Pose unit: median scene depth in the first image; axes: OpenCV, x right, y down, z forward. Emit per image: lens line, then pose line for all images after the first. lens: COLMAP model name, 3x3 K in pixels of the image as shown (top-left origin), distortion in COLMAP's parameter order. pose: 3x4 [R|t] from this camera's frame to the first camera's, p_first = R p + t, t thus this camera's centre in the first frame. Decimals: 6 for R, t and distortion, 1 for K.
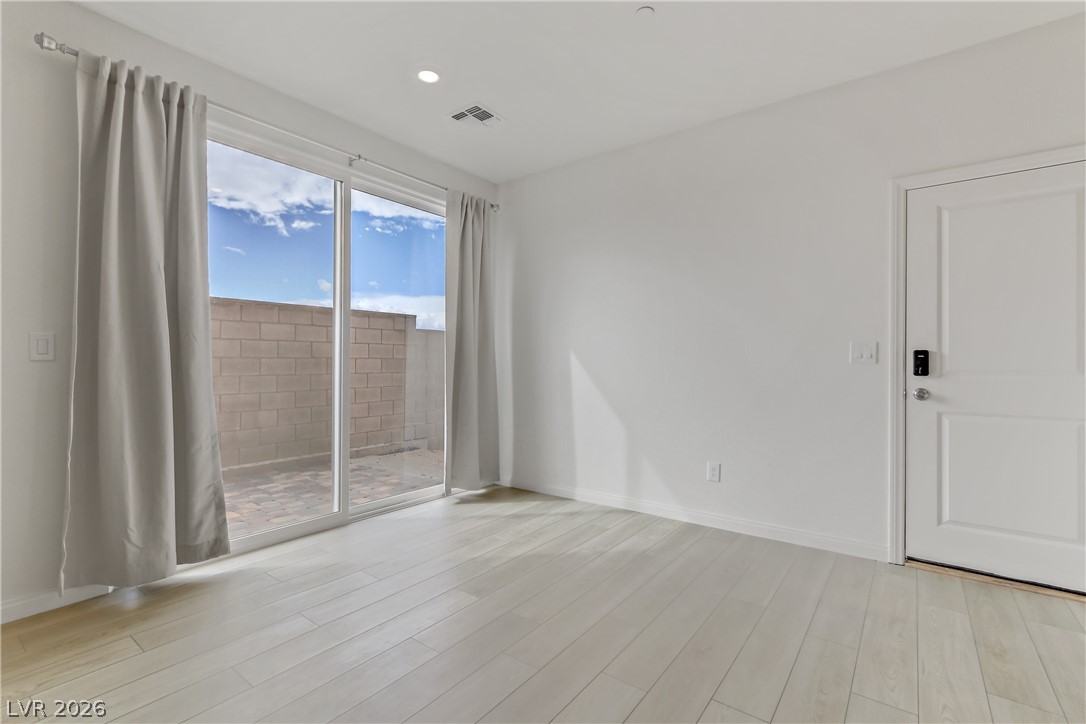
lens RADIAL K [[489.0, 0, 543.4], [0, 489.0, 360.2], [0, 0, 1]] dist [-0.000044, 0.000100]
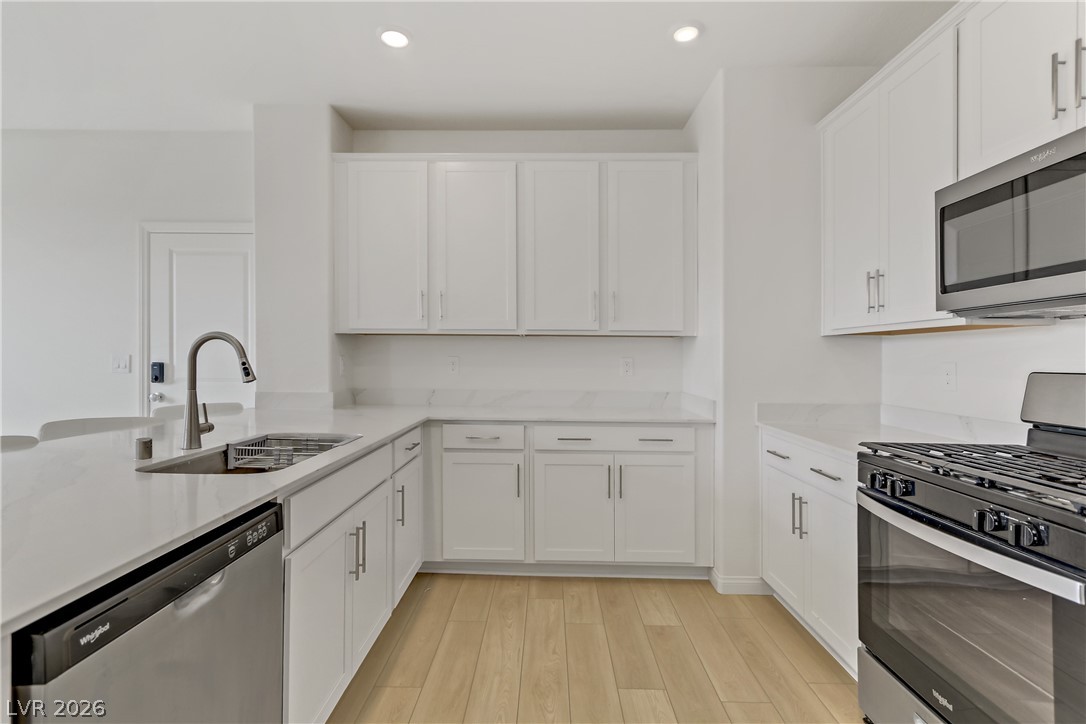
lens RADIAL K [[489.0, 0, 541.6], [0, 489.0, 361.0], [0, 0, 1]] dist [-0.000044, 0.000100]
pose [[0.801424, 0.002444, 0.598092, 0.811745], [-0.006265, 0.999971, 0.004309, -0.035603], [-0.598064, -0.007201, 0.801416, -0.597127]]
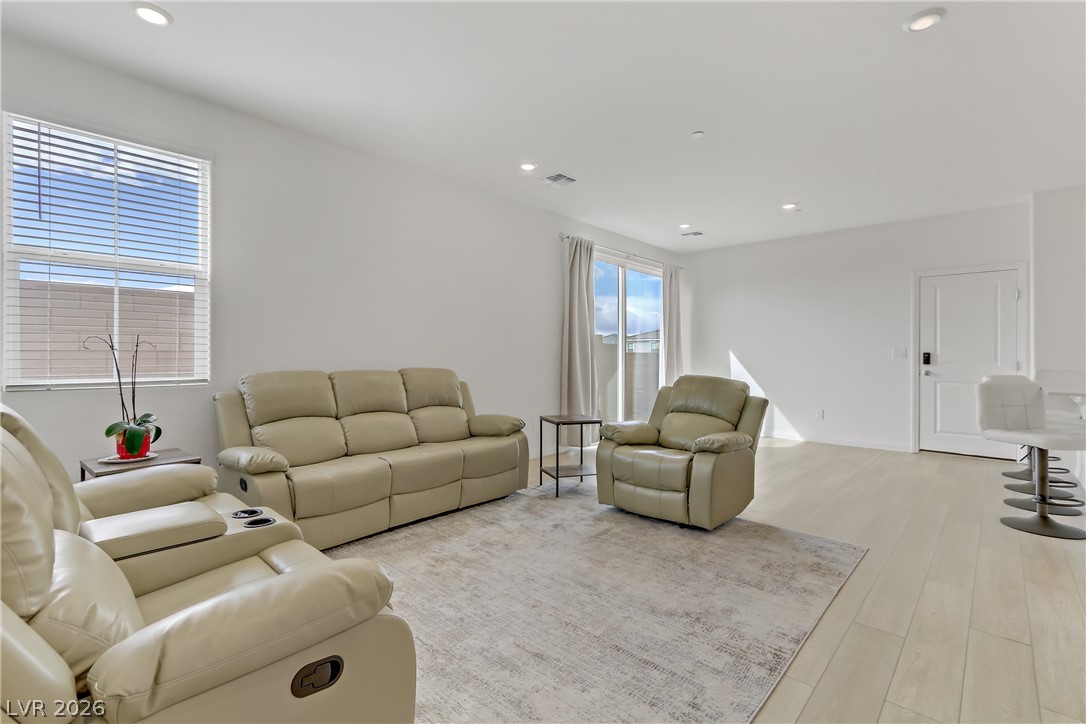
lens RADIAL K [[489.0, 0, 541.9], [0, 489.0, 357.7], [0, 0, 1]] dist [-0.000044, 0.000100]
pose [[0.995261, 0.002434, -0.097212, -0.706928], [-0.002323, 0.999997, 0.001253, 0.003801], [0.097215, -0.001021, 0.995263, -1.311619]]
